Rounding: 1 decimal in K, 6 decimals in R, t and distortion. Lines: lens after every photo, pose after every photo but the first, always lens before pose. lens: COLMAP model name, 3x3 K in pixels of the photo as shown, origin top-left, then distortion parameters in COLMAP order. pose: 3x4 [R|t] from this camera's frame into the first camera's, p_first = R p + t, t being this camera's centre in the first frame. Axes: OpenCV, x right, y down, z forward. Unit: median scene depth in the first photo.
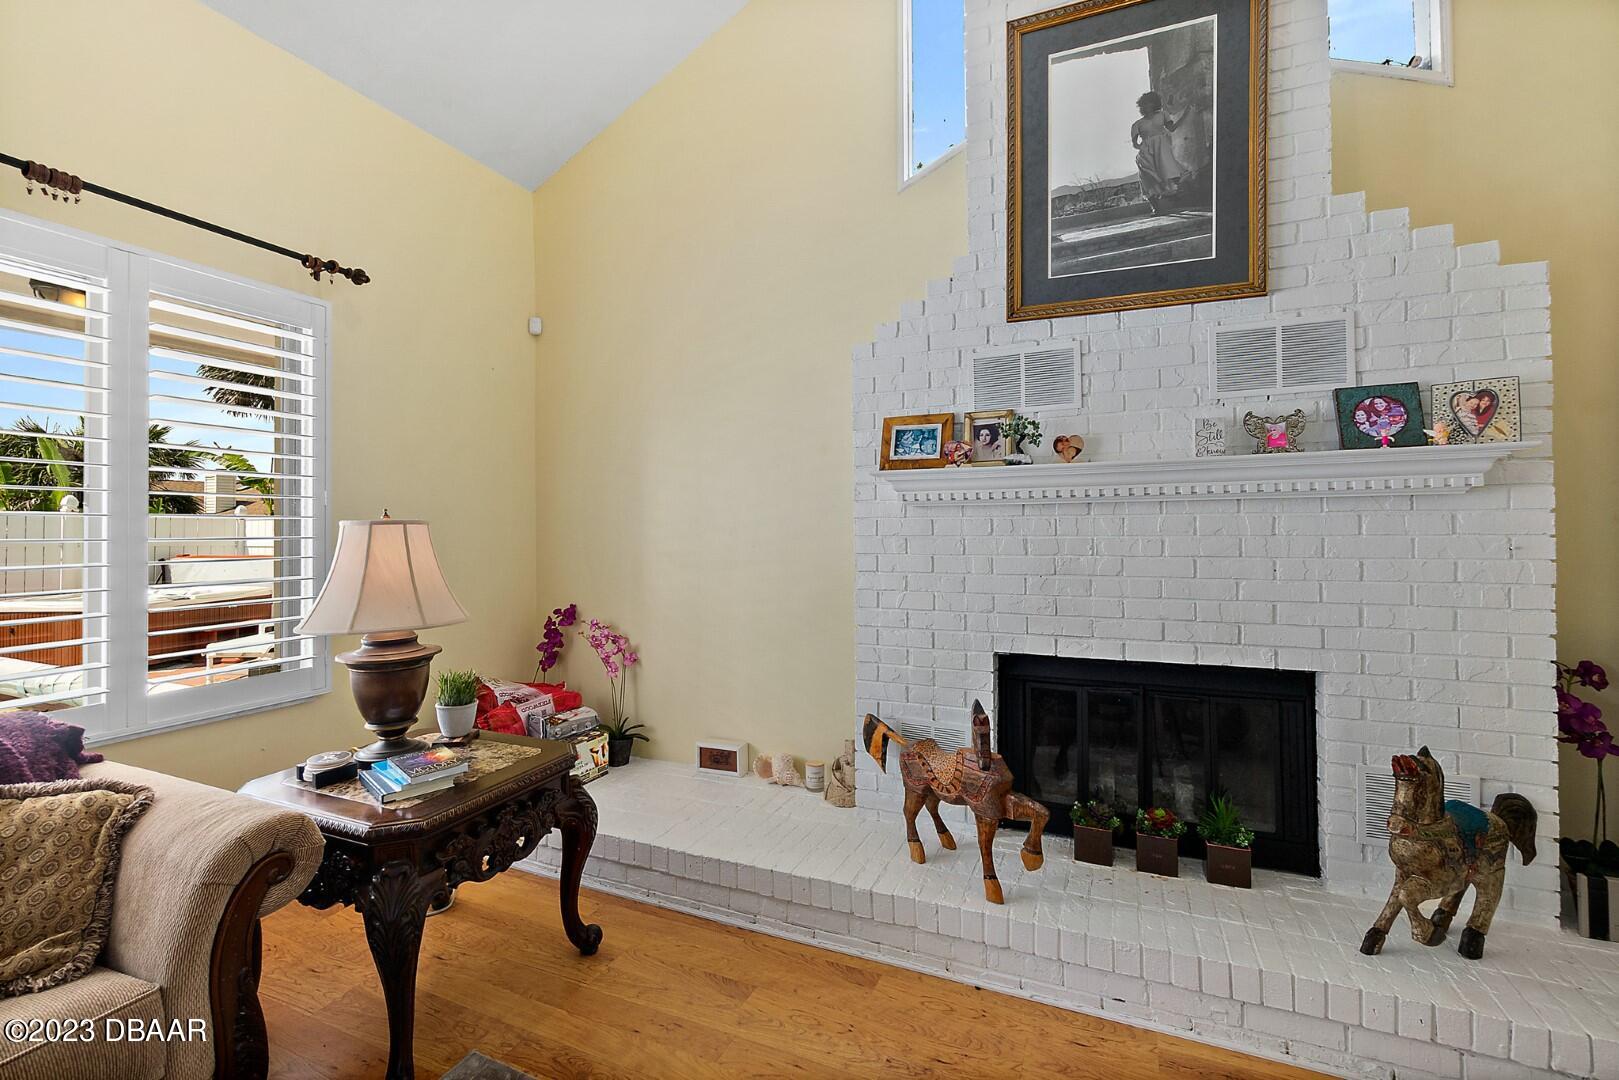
lens RADIAL K [[703.4, 0, 809.6], [0, 703.4, 525.5], [0, 0, 1]] dist [-0.003987, -0.000293]
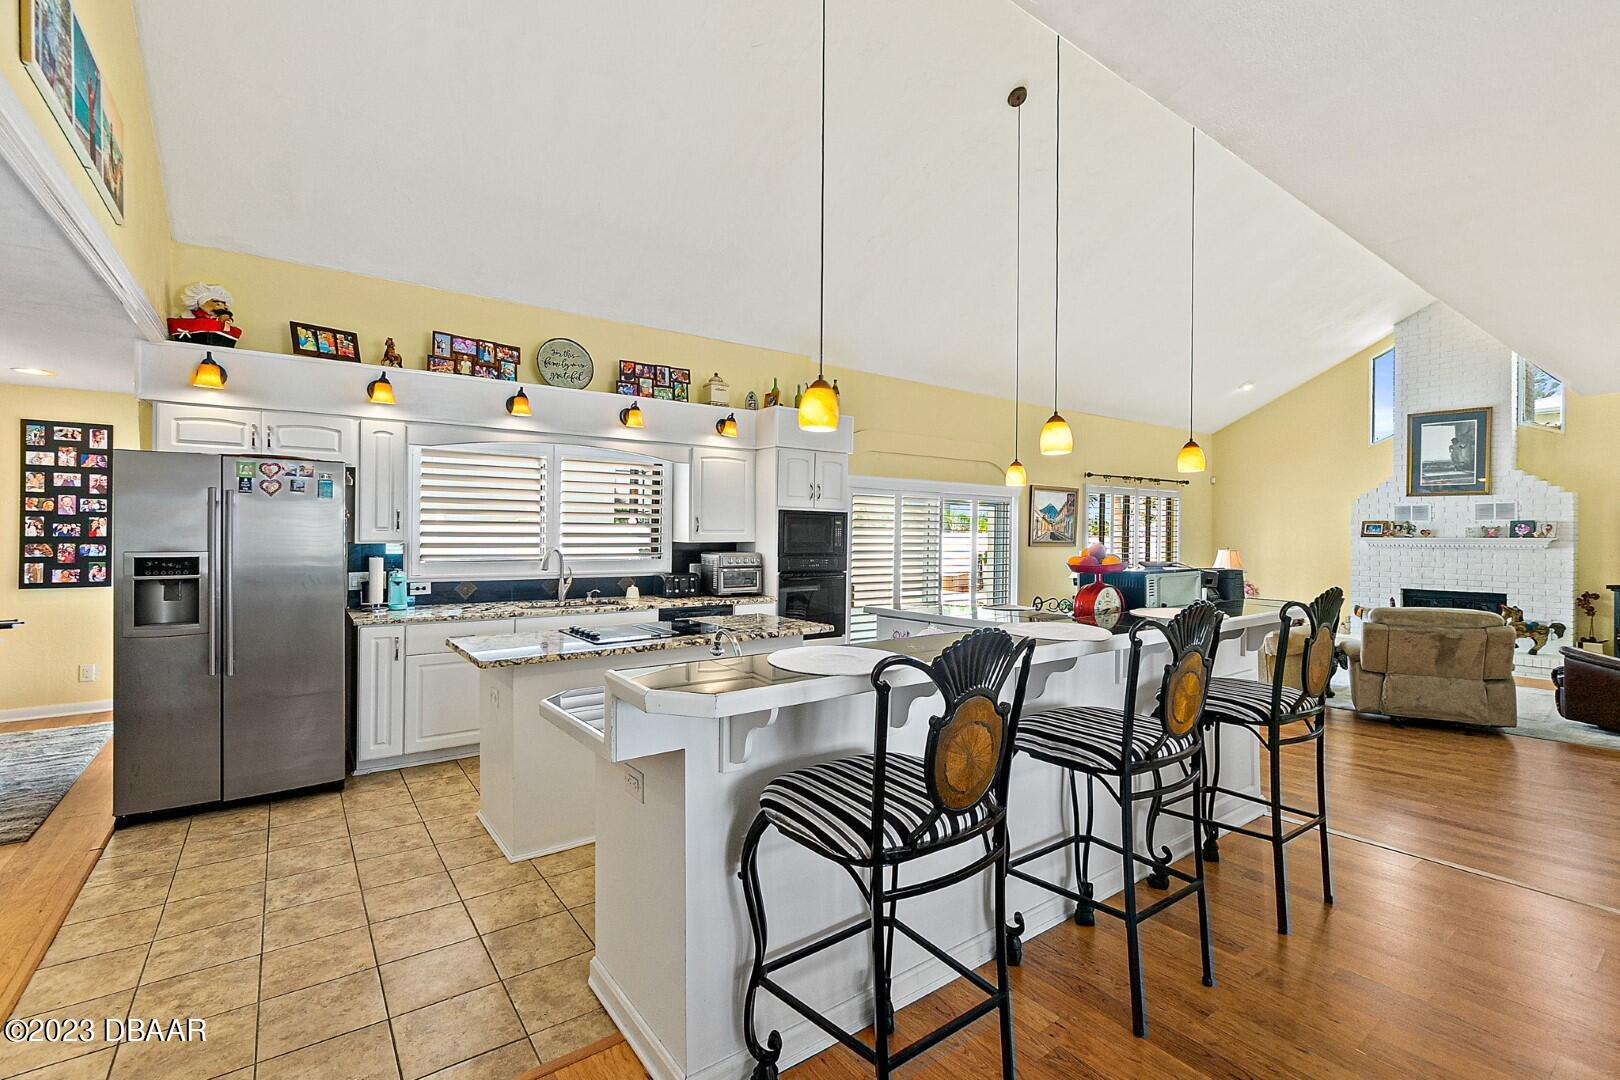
lens RADIAL K [[711.1, 0, 797.7], [0, 711.1, 532.7], [0, 0, 1]] dist [-0.001864, 0.000369]
pose [[0.864090, 0.009602, -0.503245, -0.626633], [-0.004496, 0.999925, 0.011360, -0.142754], [0.503316, -0.007554, 0.864069, -4.007844]]
